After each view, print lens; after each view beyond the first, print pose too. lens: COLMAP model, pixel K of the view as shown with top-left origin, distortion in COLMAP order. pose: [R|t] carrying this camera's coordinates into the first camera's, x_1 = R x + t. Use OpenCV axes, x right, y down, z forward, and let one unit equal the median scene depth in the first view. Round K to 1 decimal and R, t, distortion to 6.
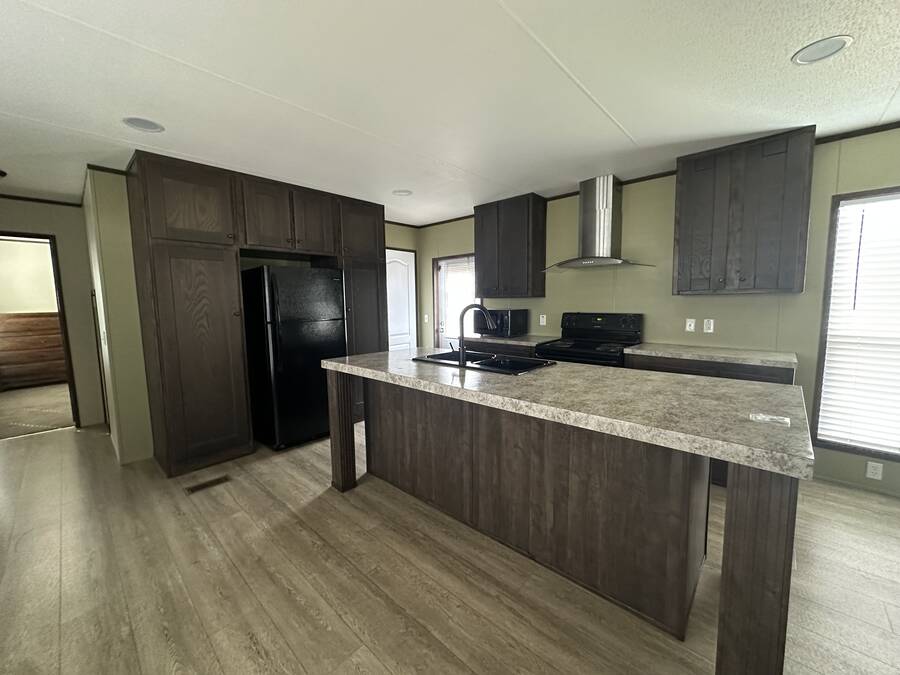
lens RADIAL K [[356.8, 0, 450.0], [0, 356.8, 337.5], [0, 0, 1]] dist [-0.008065, 0.000368]
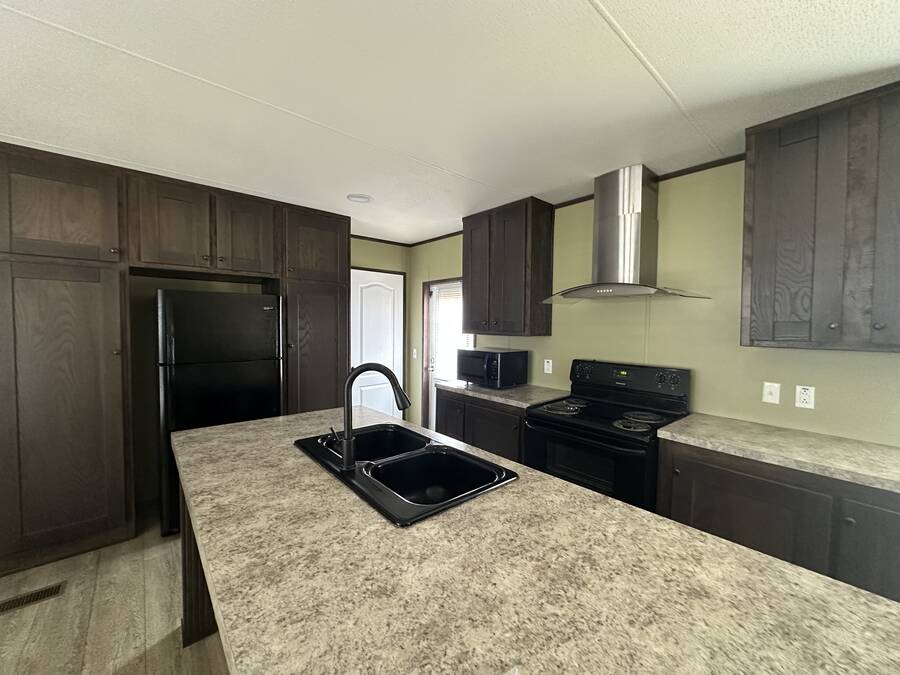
lens RADIAL K [[356.8, 0, 450.0], [0, 356.8, 337.5], [0, 0, 1]] dist [-0.008065, 0.000368]
pose [[0.994005, 0.027594, -0.105799, 0.158009], [-0.034155, 0.997570, -0.060718, -0.066300], [0.103866, 0.063967, 0.992532, 0.281093]]
